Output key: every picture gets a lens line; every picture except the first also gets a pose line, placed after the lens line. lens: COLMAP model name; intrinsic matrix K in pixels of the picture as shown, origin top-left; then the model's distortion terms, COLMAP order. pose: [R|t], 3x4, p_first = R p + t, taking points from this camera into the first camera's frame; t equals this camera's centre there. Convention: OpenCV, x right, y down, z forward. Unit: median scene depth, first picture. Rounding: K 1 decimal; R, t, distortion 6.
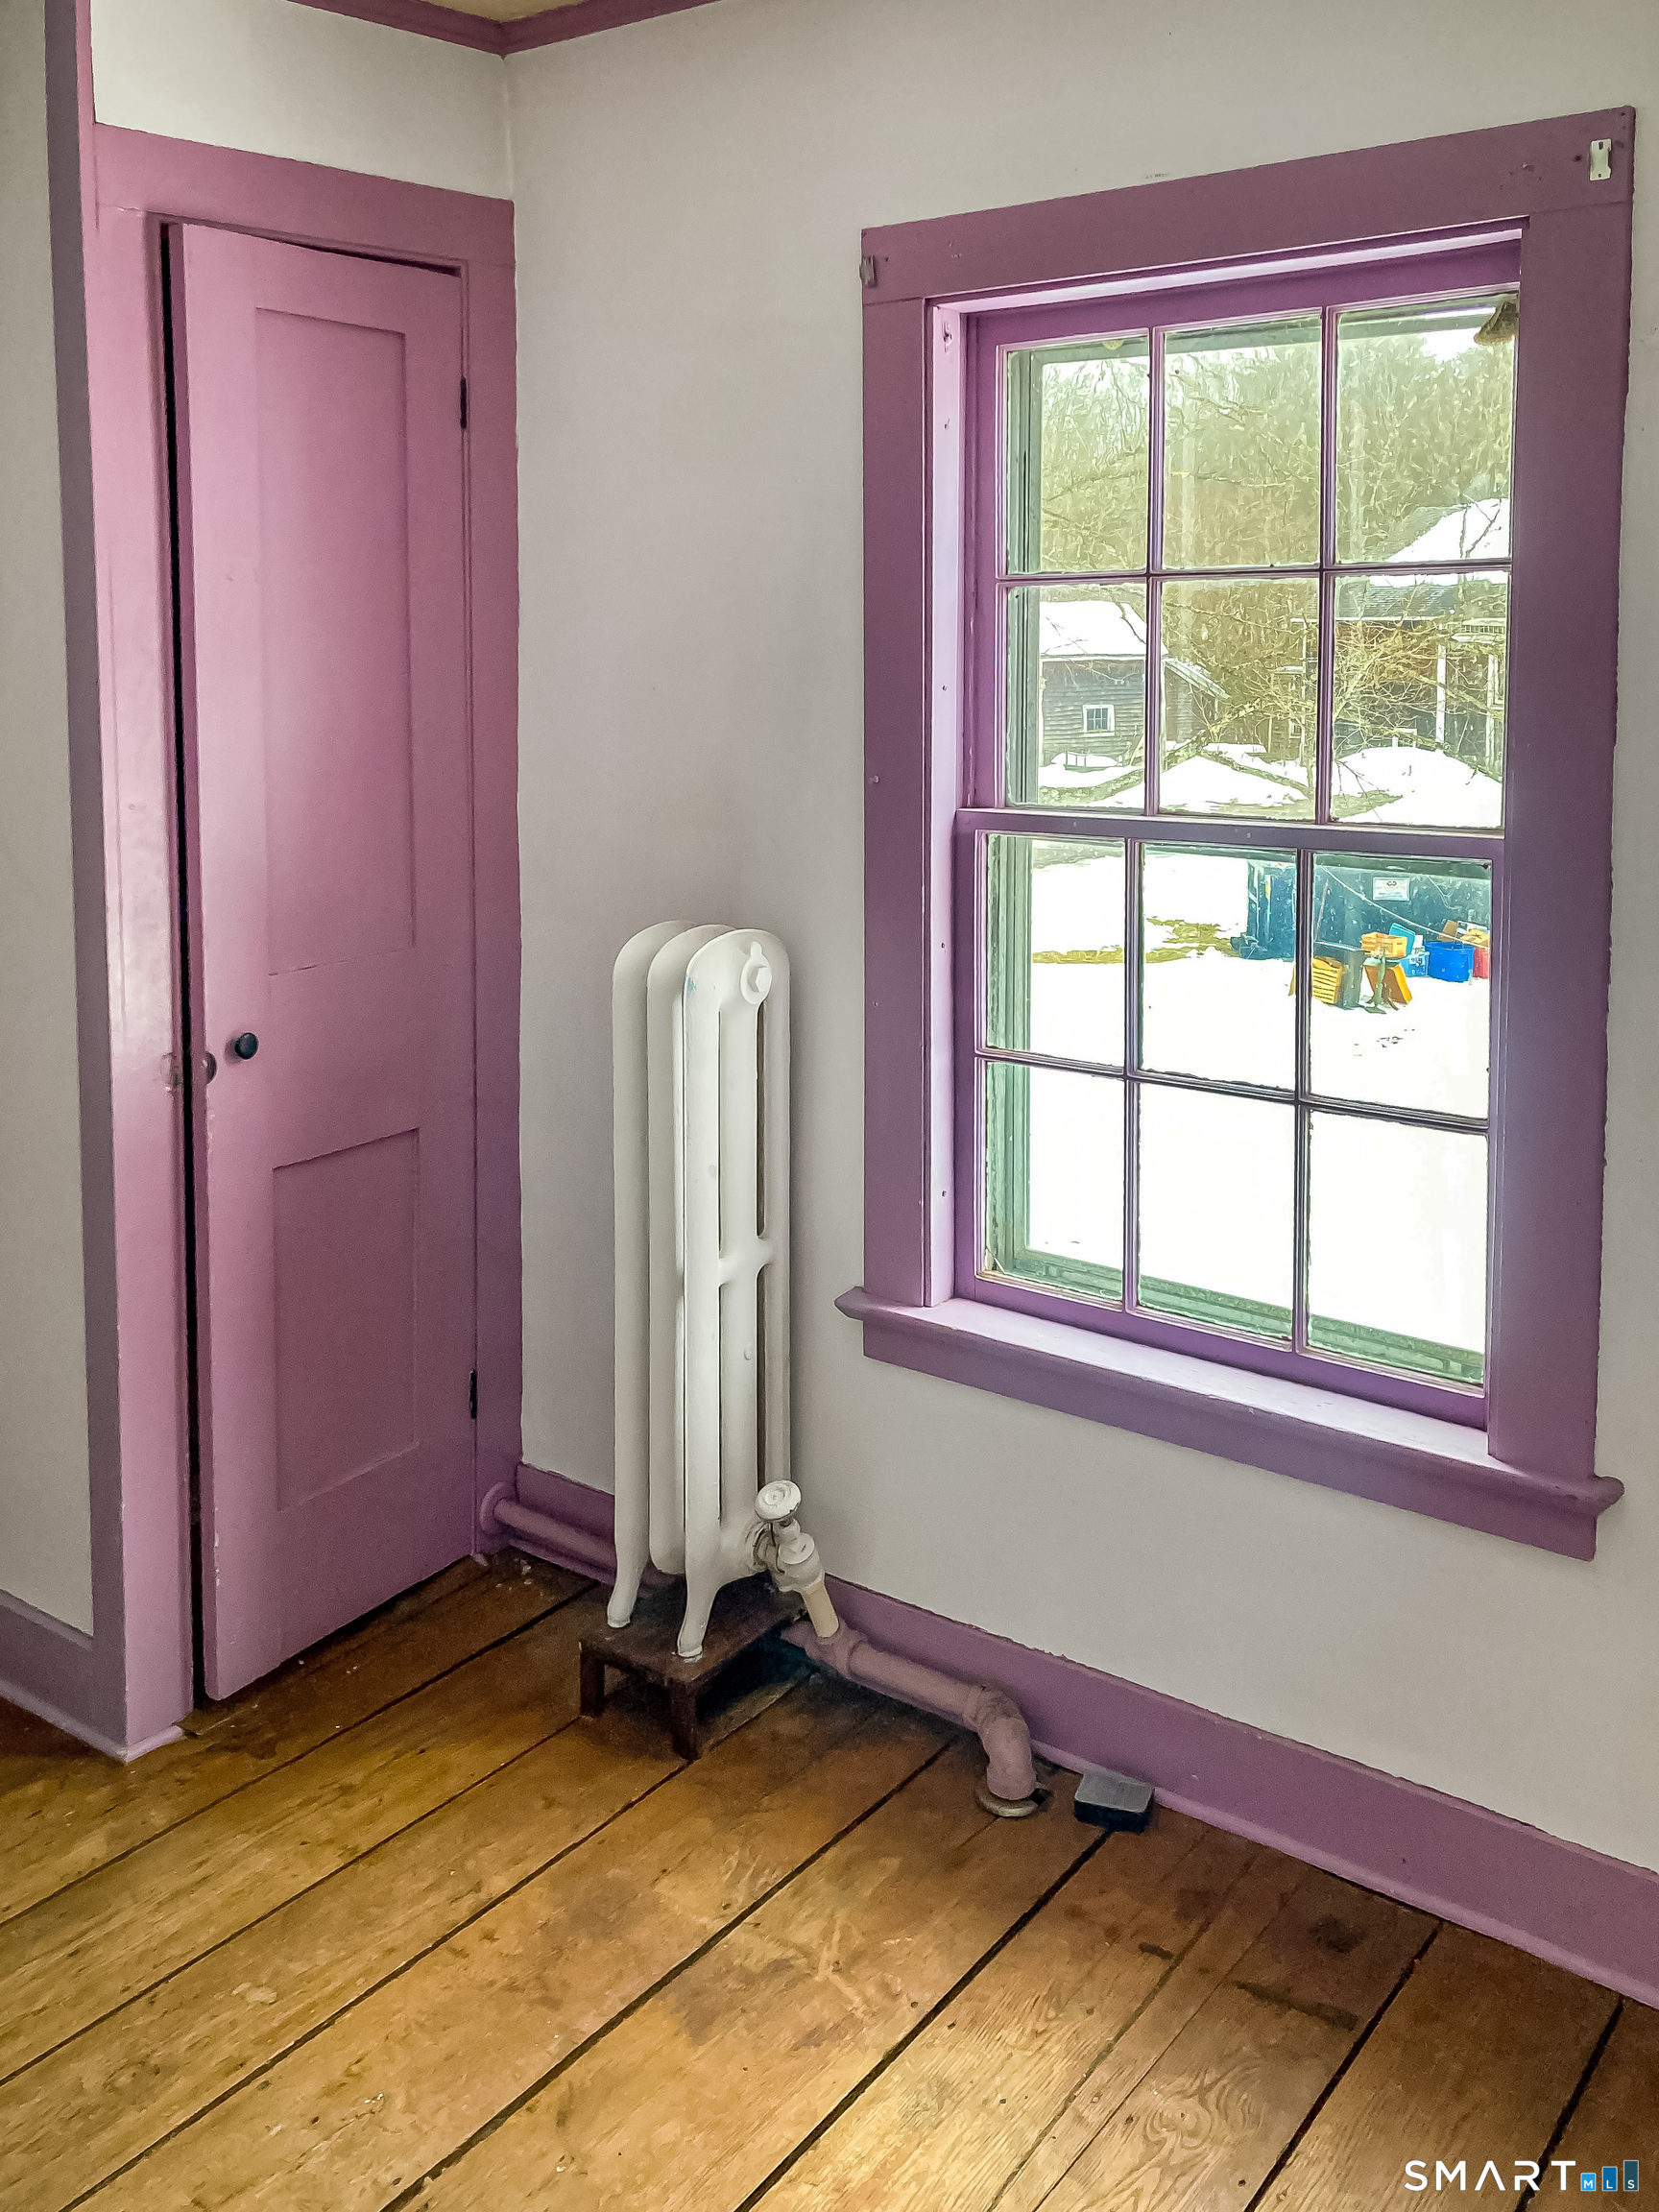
lens RADIAL K [[1906.2, 0, 831.1], [0, 1906.2, 977.1], [0, 0, 1]] dist [0.001853, 0.004691]
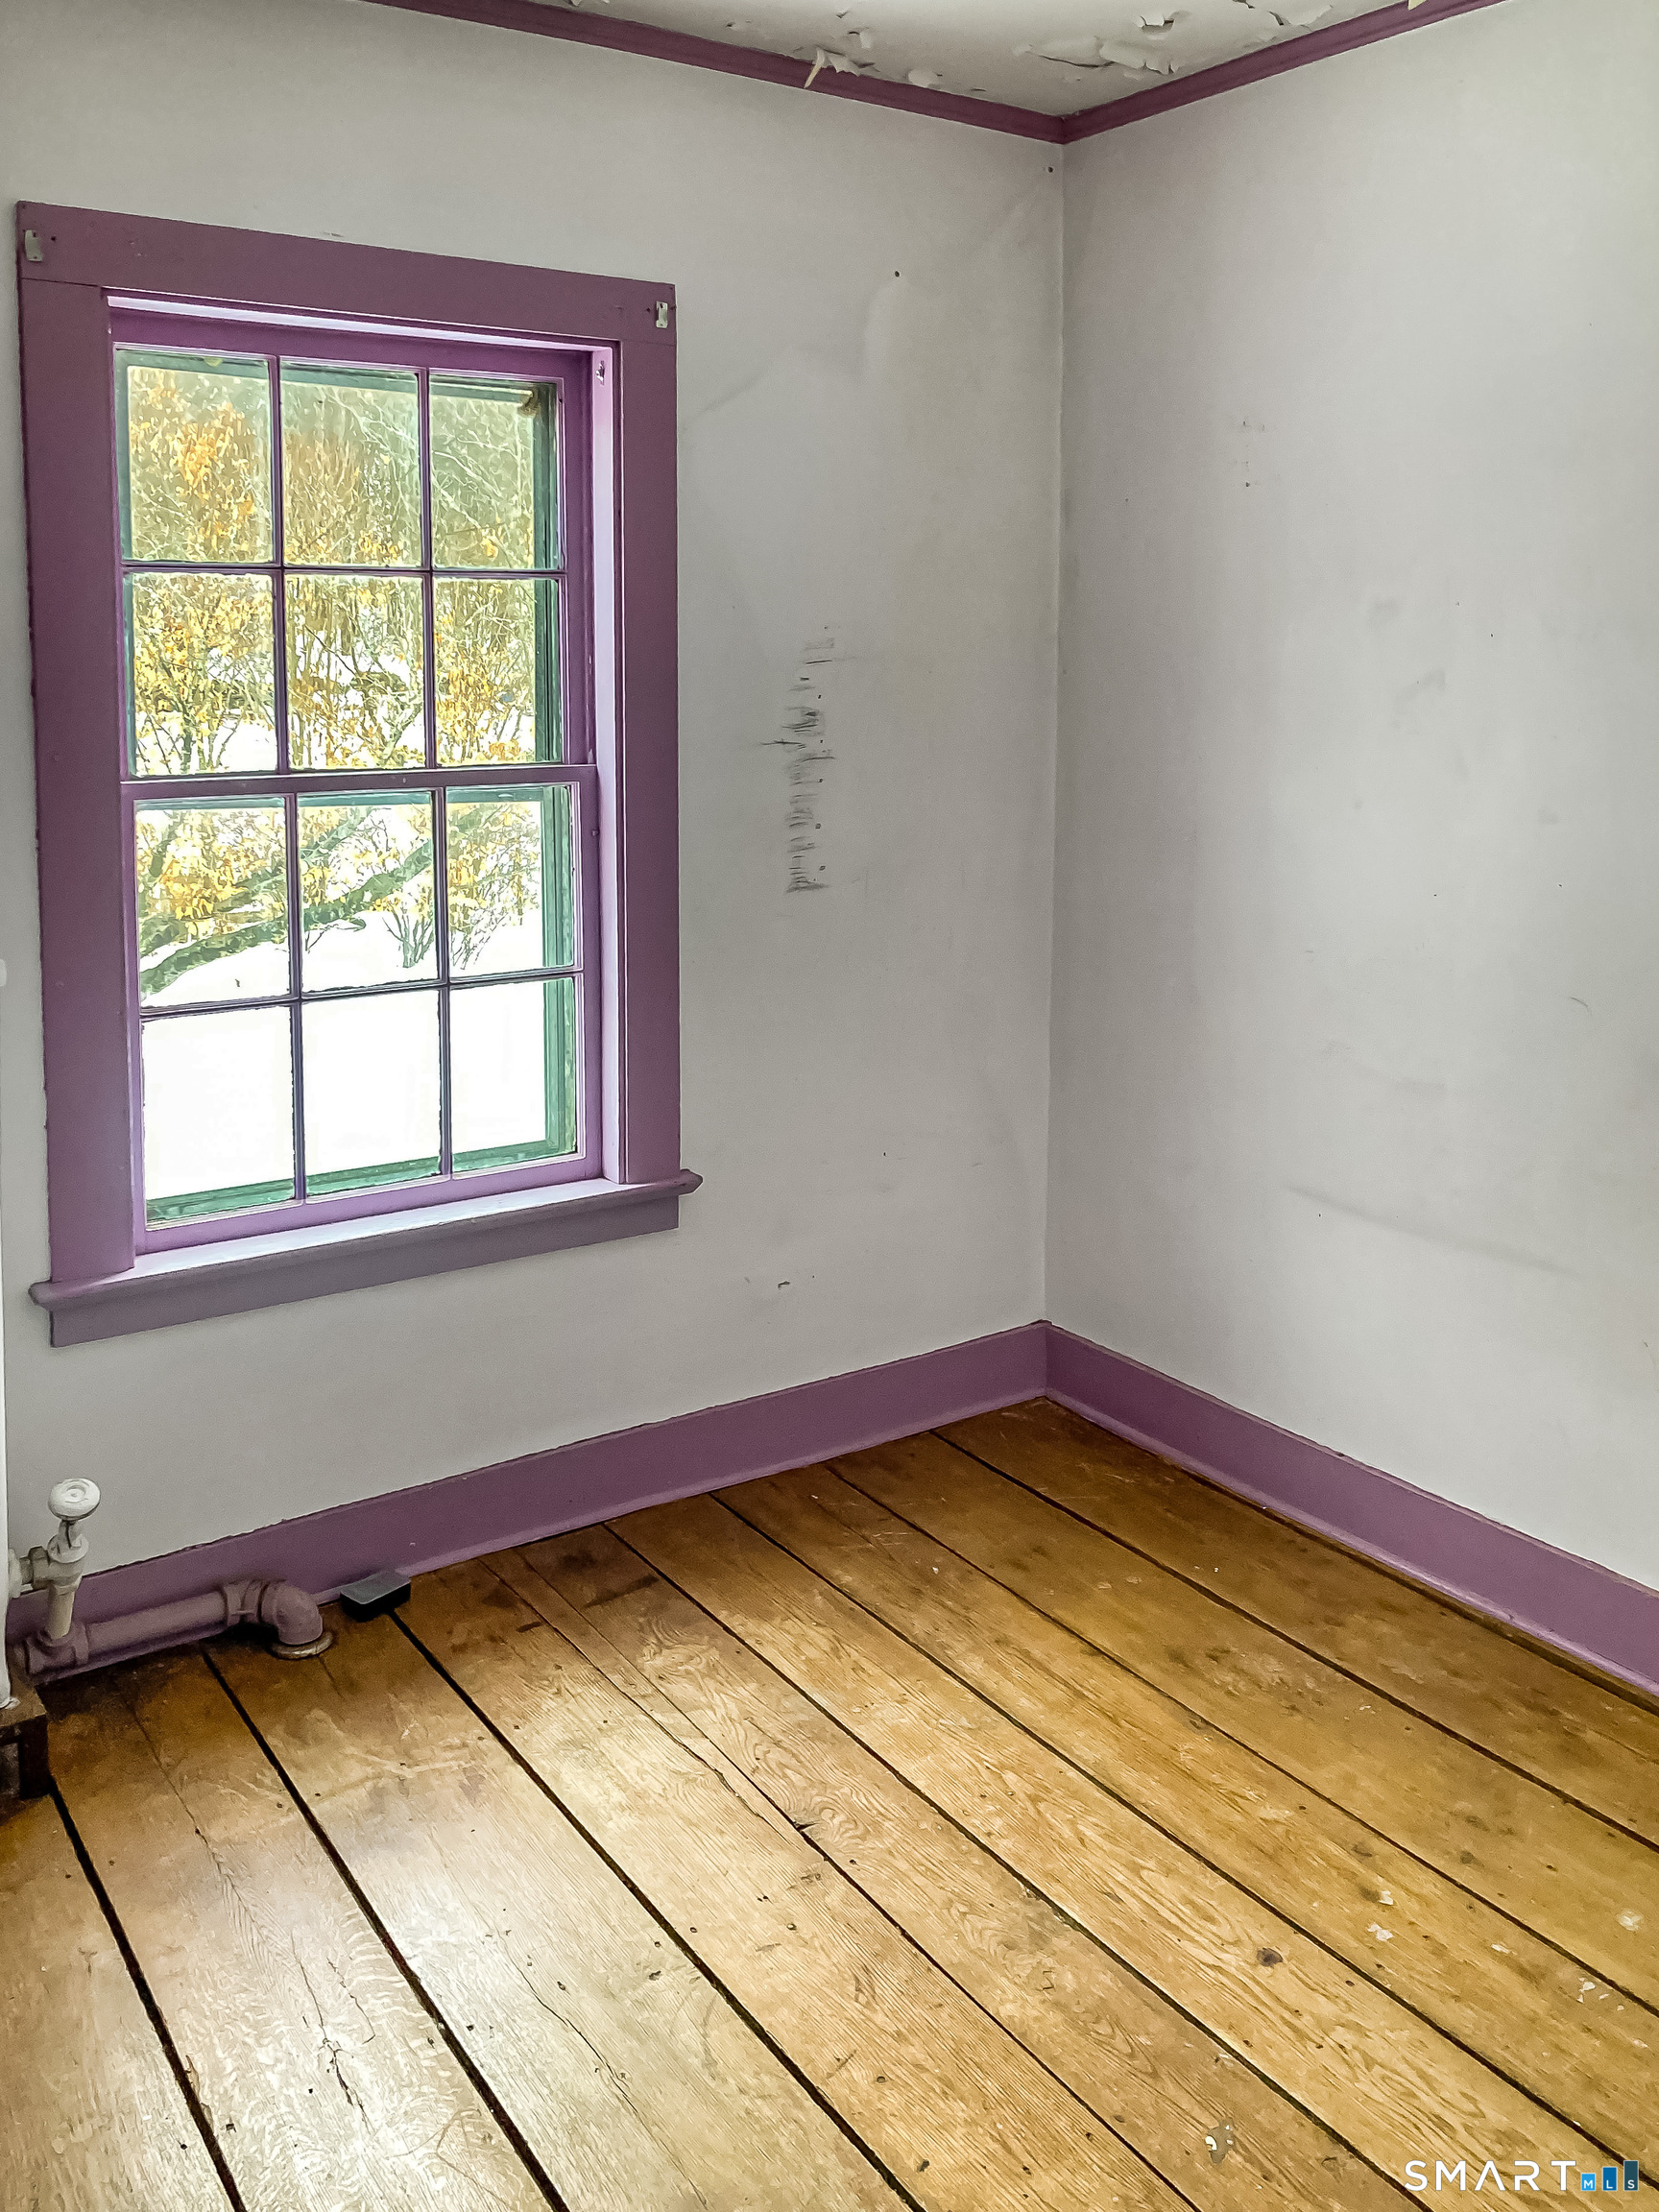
lens RADIAL K [[1833.6, 0, 829.5], [0, 1833.6, 1106.0], [0, 0, 1]] dist [0.011141, -0.003852]
pose [[0.327301, -0.213274, 0.920537, -0.882552], [0.171508, 0.971423, 0.164082, -0.014974], [-0.929225, 0.104175, 0.354526, 0.324395]]
